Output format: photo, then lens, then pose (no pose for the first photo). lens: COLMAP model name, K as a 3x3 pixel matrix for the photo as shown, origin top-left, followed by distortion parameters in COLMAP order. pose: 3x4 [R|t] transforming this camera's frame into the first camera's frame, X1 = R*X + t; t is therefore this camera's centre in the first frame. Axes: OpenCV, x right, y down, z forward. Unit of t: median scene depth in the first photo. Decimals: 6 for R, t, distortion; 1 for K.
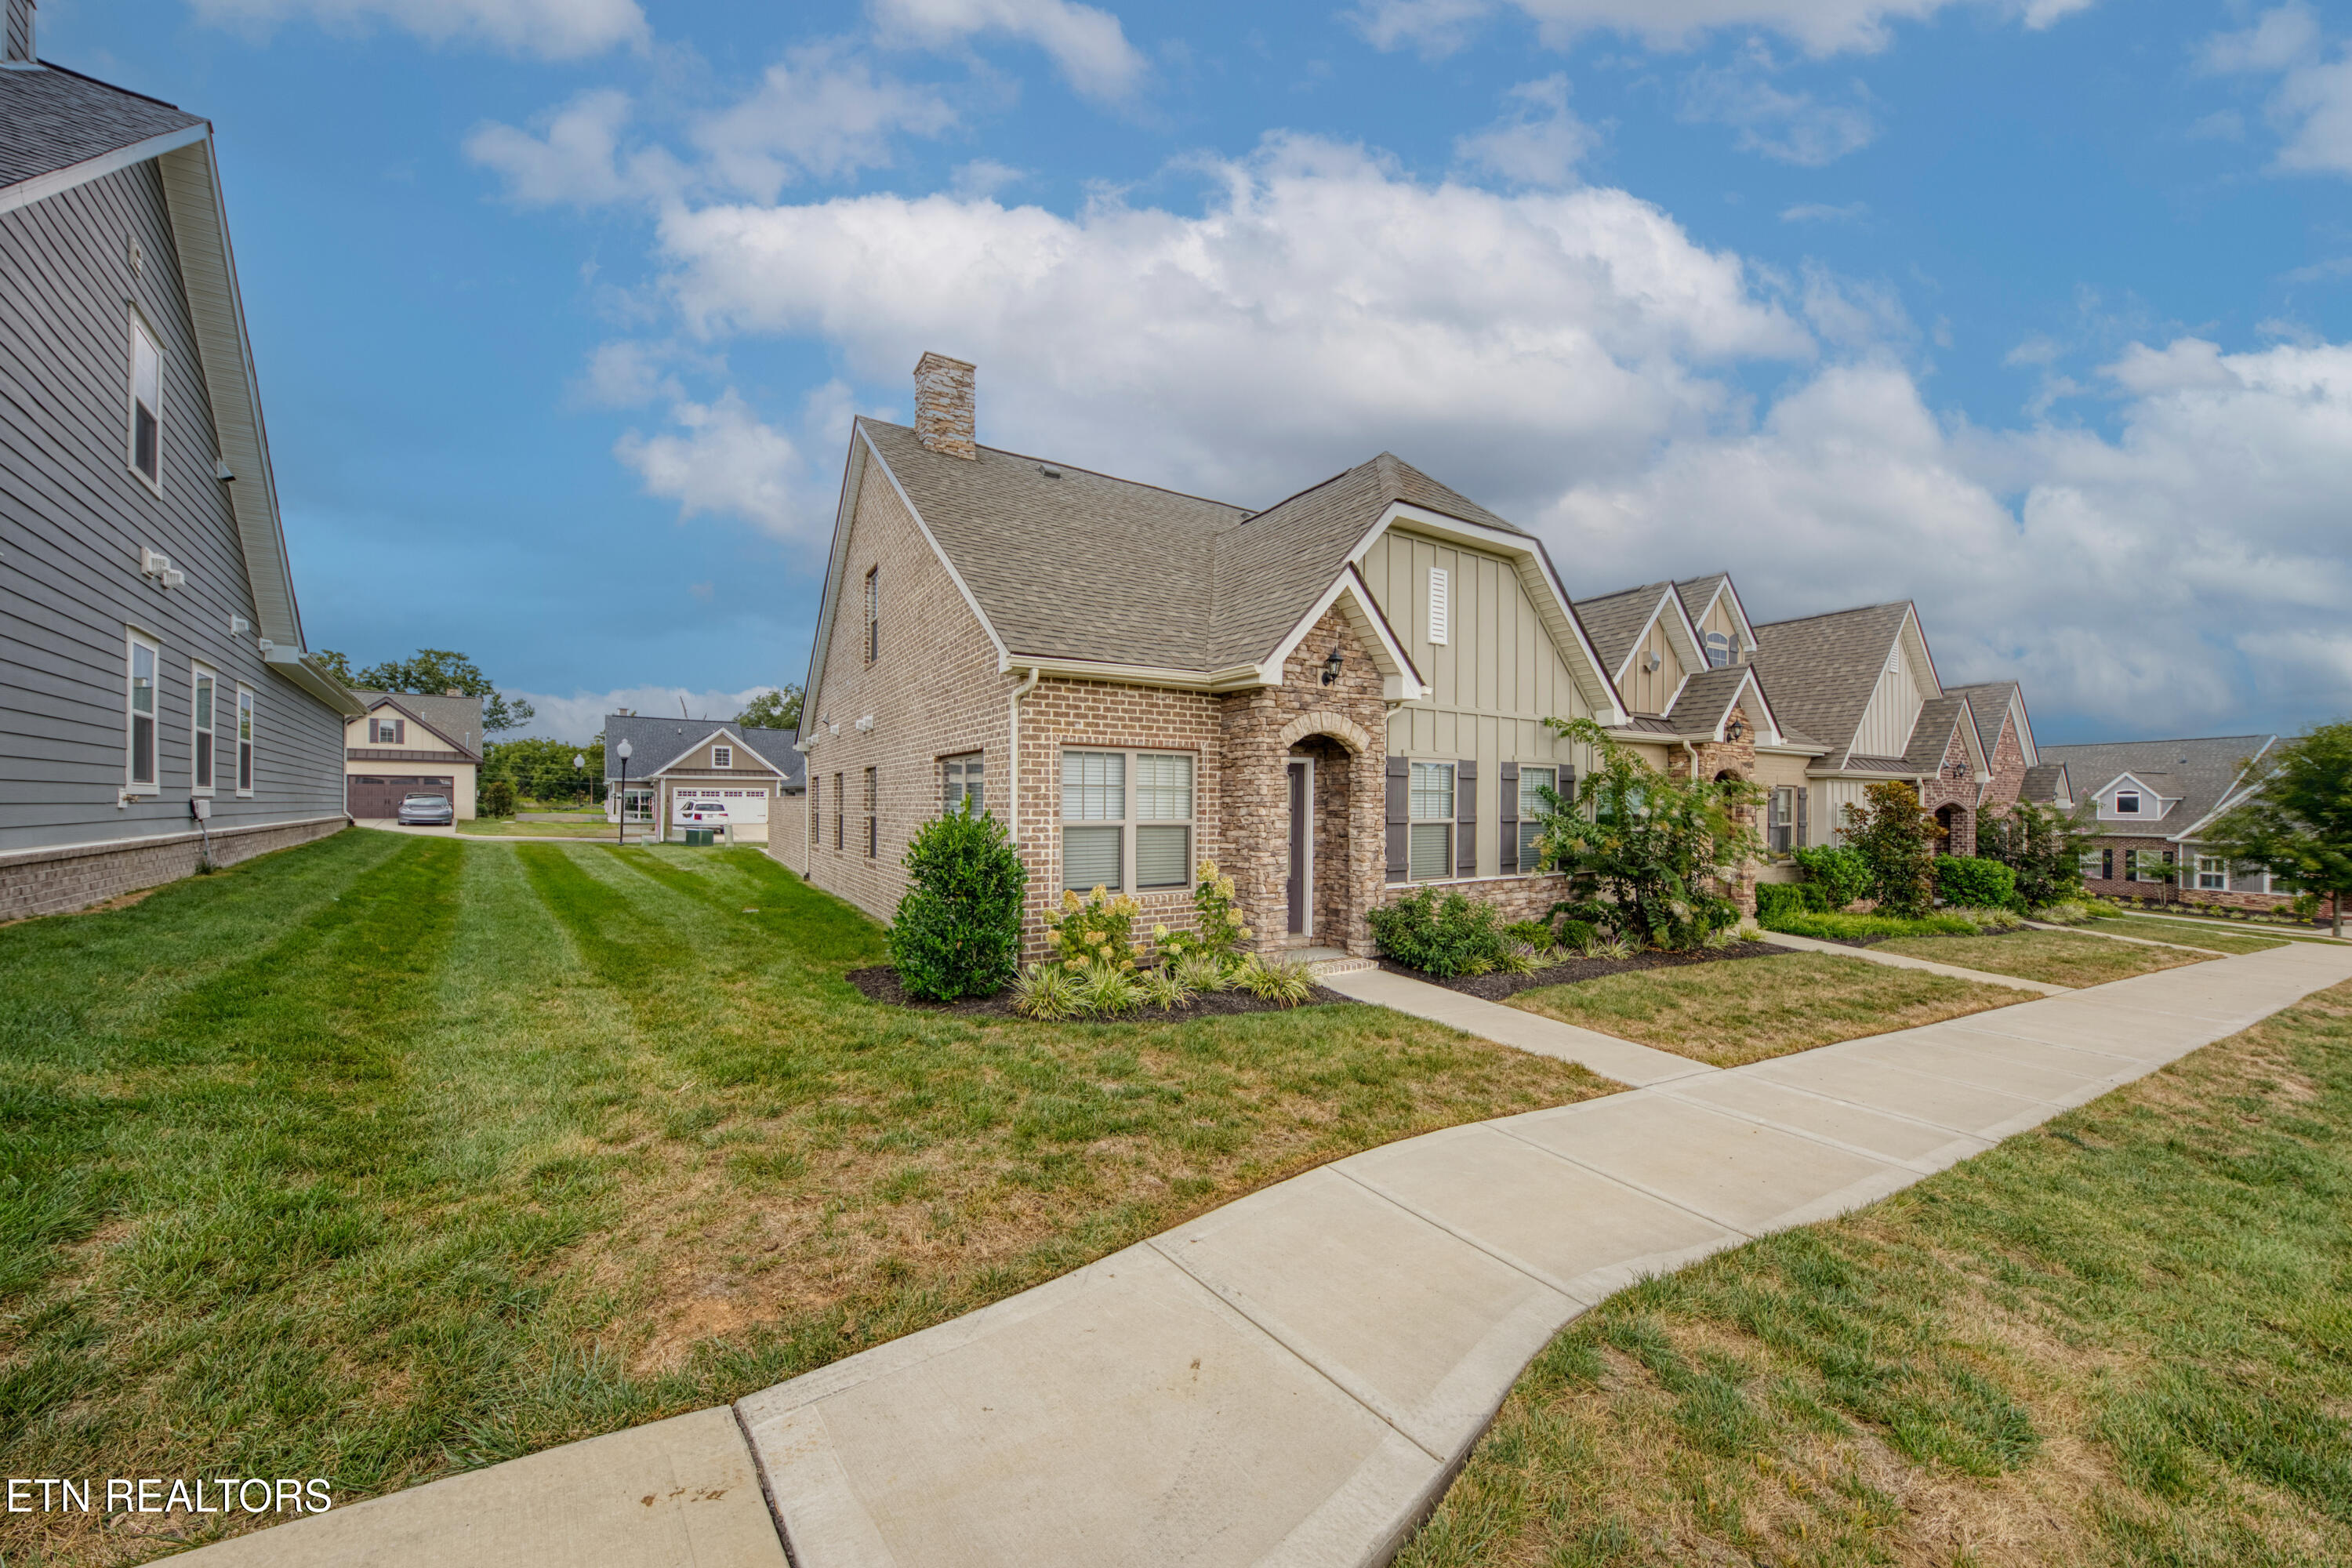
lens RADIAL K [[749.6, 0, 1176.0], [0, 749.6, 784.0], [0, 0, 1]] dist [-0.000716, -0.000061]
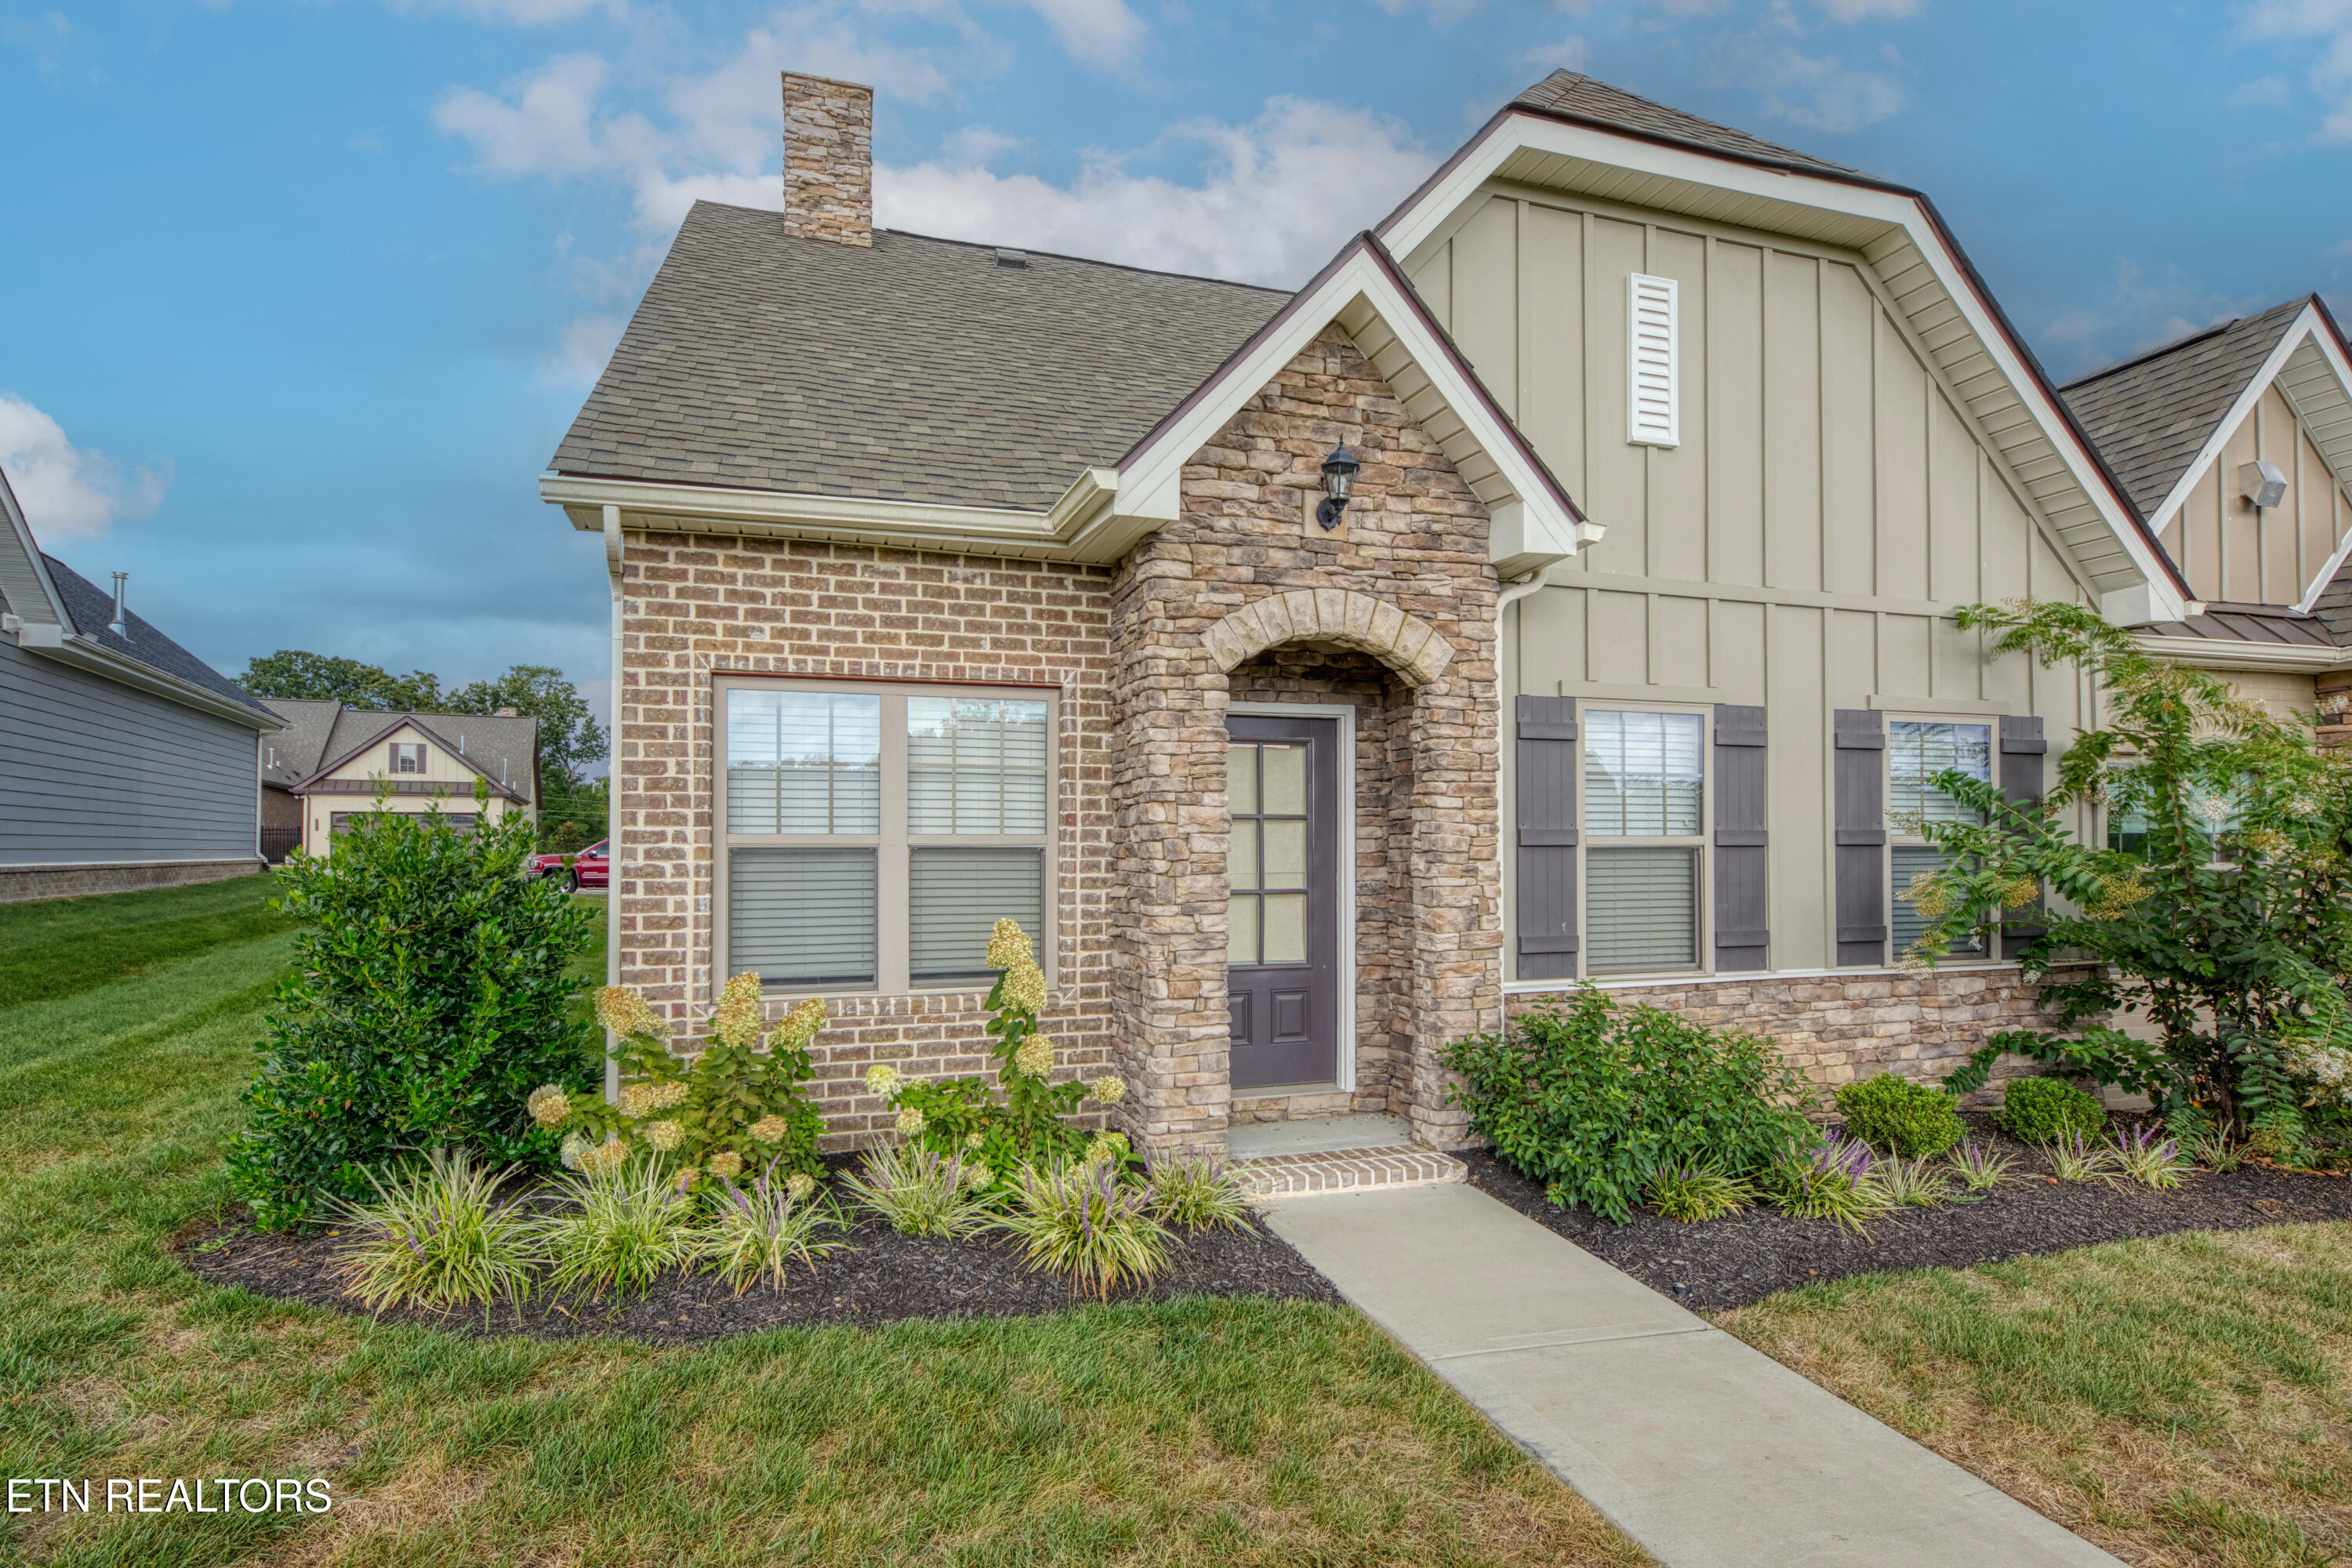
lens RADIAL K [[1040.3, 0, 1226.1], [0, 1040.3, 808.1], [0, 0, 1]] dist [0.017513, -0.007340]
pose [[0.971037, -0.015800, -0.238406, 0.259312], [0.012641, 0.999811, -0.014772, 0.037317], [0.238594, 0.011330, 0.971053, 0.355149]]
